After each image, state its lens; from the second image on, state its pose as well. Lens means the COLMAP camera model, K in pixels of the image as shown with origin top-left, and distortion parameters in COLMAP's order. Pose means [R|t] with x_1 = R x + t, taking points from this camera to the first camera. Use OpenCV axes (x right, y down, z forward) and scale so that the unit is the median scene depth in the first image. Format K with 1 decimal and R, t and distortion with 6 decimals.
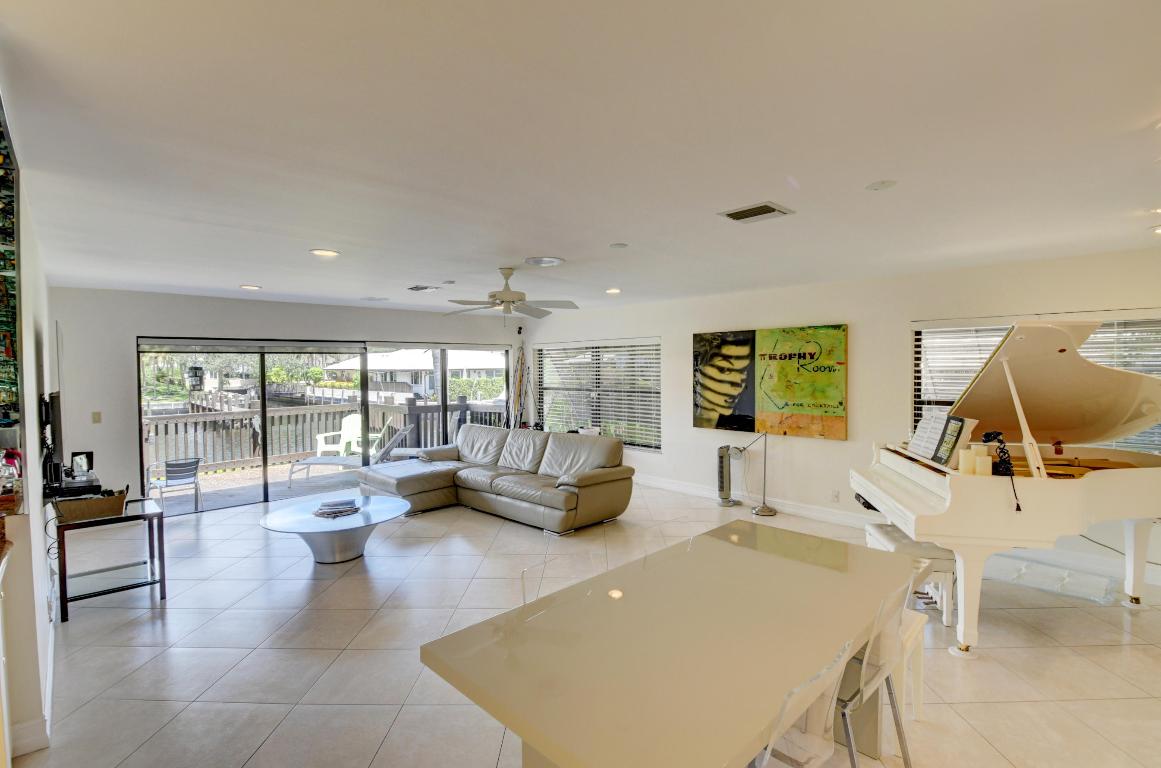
lens RADIAL K [[543.1, 0, 580.5], [0, 543.1, 384.0], [0, 0, 1]] dist [-0.000244, -0.020391]
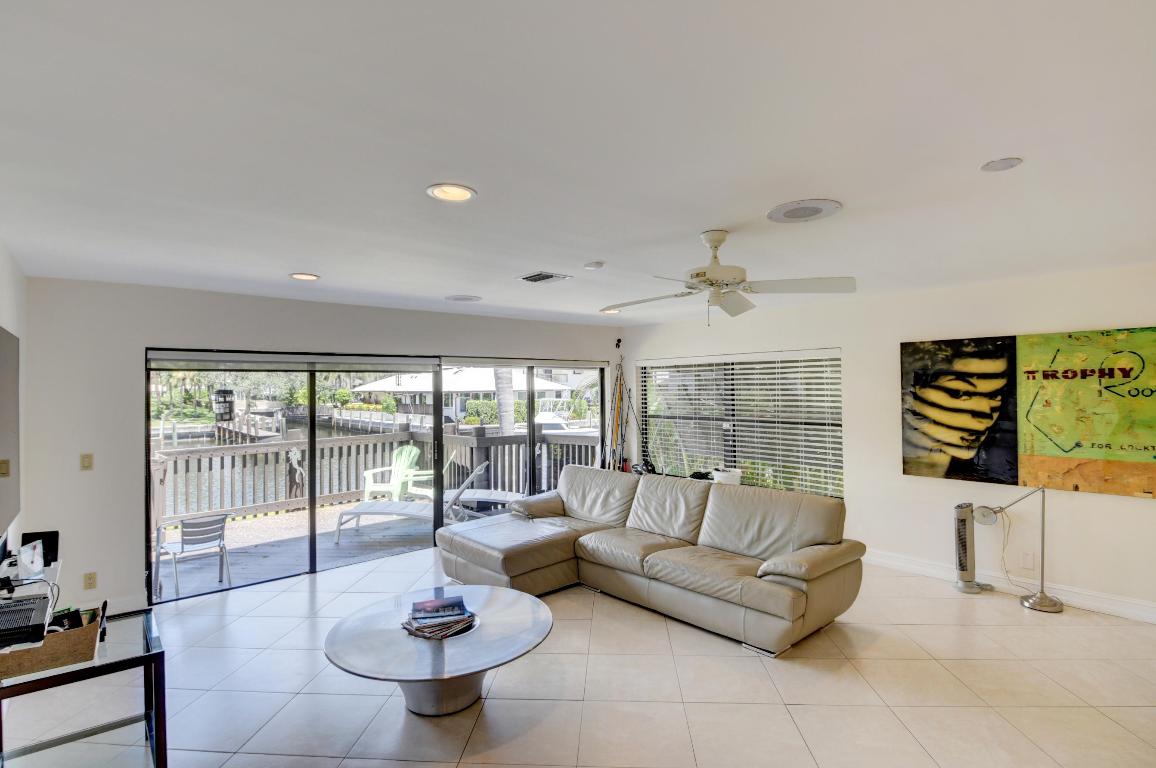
lens RADIAL K [[565.7, 0, 578.0], [0, 565.7, 384.0], [0, 0, 1]] dist [0.001405, -0.018988]
pose [[0.998361, -0.001505, -0.057216, -0.179413], [-0.000730, 0.999238, -0.039032, -0.009619], [0.057231, 0.039009, 0.997599, 0.247999]]
